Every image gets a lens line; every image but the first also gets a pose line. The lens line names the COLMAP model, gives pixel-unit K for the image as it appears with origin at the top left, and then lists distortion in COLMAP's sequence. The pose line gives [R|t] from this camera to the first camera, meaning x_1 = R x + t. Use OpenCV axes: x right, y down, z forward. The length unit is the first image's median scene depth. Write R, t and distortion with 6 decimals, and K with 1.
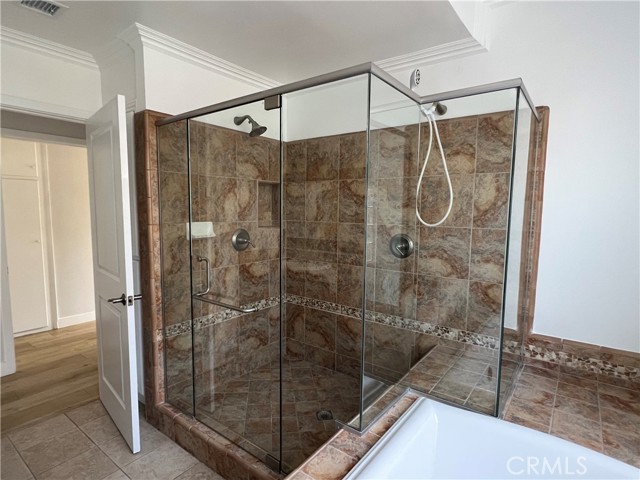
lens RADIAL K [[346.6, 0, 320.2], [0, 346.6, 241.7], [0, 0, 1]] dist [-0.000554, -0.000104]
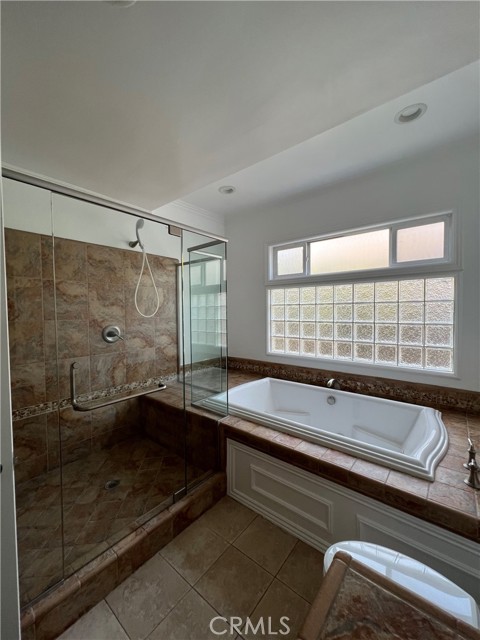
lens RADIAL K [[256.7, 0, 239.7], [0, 256.7, 319.0], [0, 0, 1]] dist [-0.000114, -0.000052]
pose [[0.034194, -0.047372, 0.998292, -0.791889], [0.100978, 0.993928, 0.043706, -0.041668], [-0.994301, 0.099311, 0.038770, 0.481724]]
